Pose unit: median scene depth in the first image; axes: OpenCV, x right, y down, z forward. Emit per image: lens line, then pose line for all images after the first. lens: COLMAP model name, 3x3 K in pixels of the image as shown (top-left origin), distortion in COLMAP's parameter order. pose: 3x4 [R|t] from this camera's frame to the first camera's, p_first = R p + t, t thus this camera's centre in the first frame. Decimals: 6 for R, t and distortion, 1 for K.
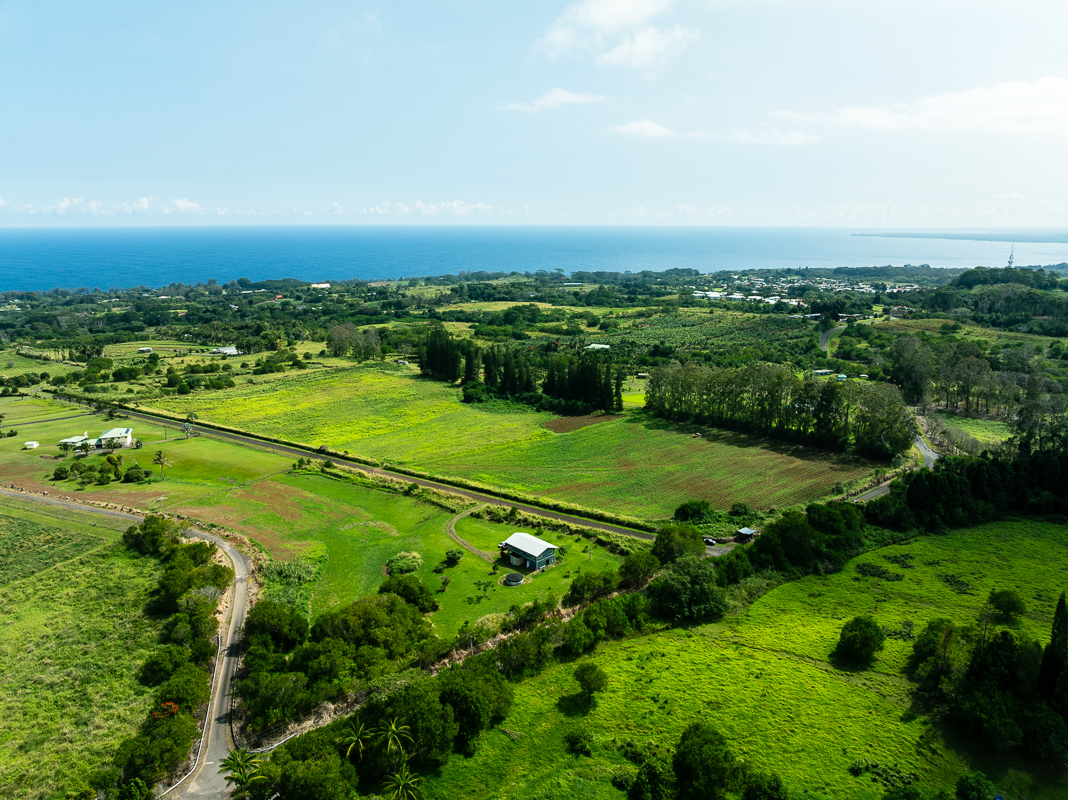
lens RADIAL K [[748.9, 0, 538.0], [0, 748.9, 398.3], [0, 0, 1]] dist [-0.035973, -0.001310]
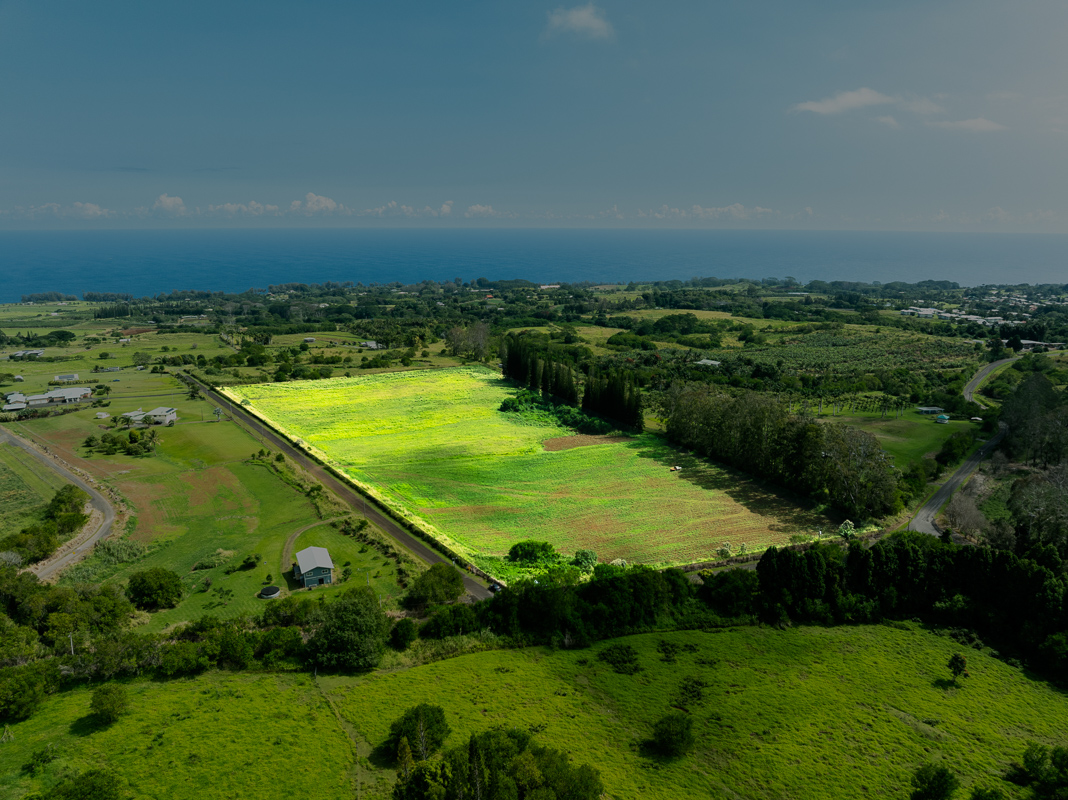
lens RADIAL K [[748.9, 0, 538.0], [0, 748.9, 398.3], [0, 0, 1]] dist [-0.035973, -0.001310]
pose [[0.939438, 0.078573, -0.333591, 0.406230], [-0.080138, 0.996742, 0.009088, -0.034397], [0.333219, 0.018196, 0.942674, 0.122534]]
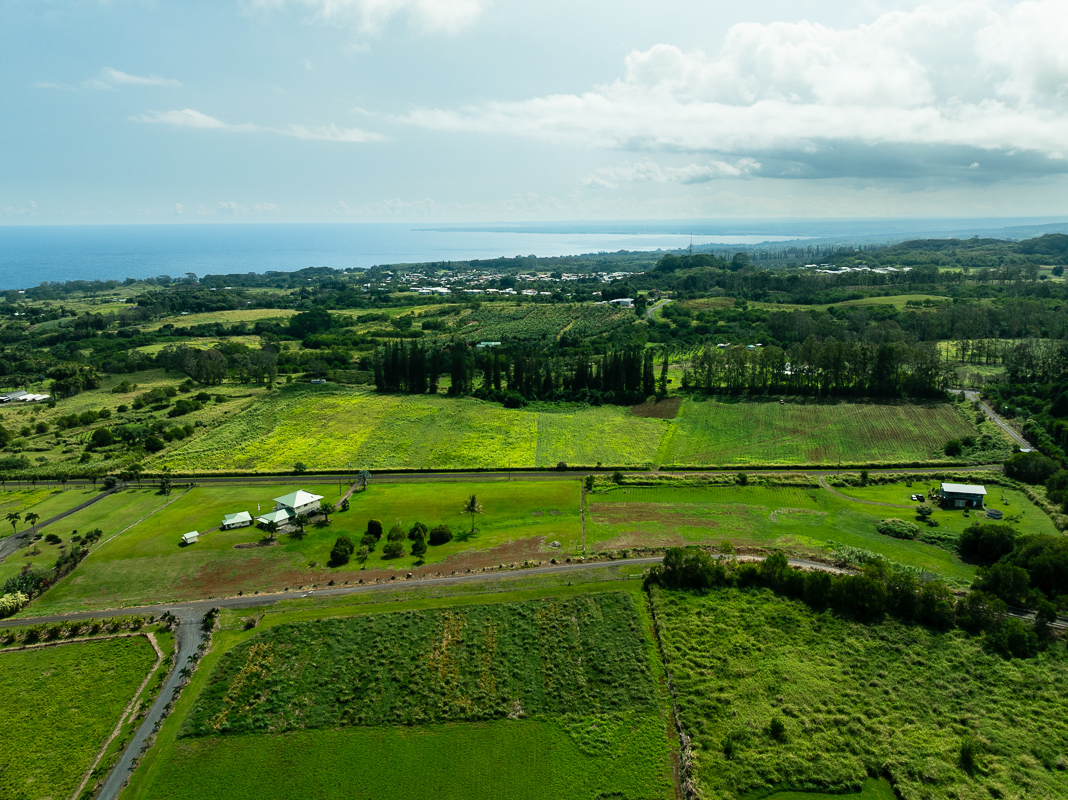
lens RADIAL K [[748.9, 0, 538.0], [0, 748.9, 398.3], [0, 0, 1]] dist [-0.035973, -0.001310]
pose [[0.835468, -0.128145, 0.534390, -0.846792], [0.125842, 0.991205, 0.040944, -0.060484], [-0.534936, 0.033041, 0.844246, 0.244794]]
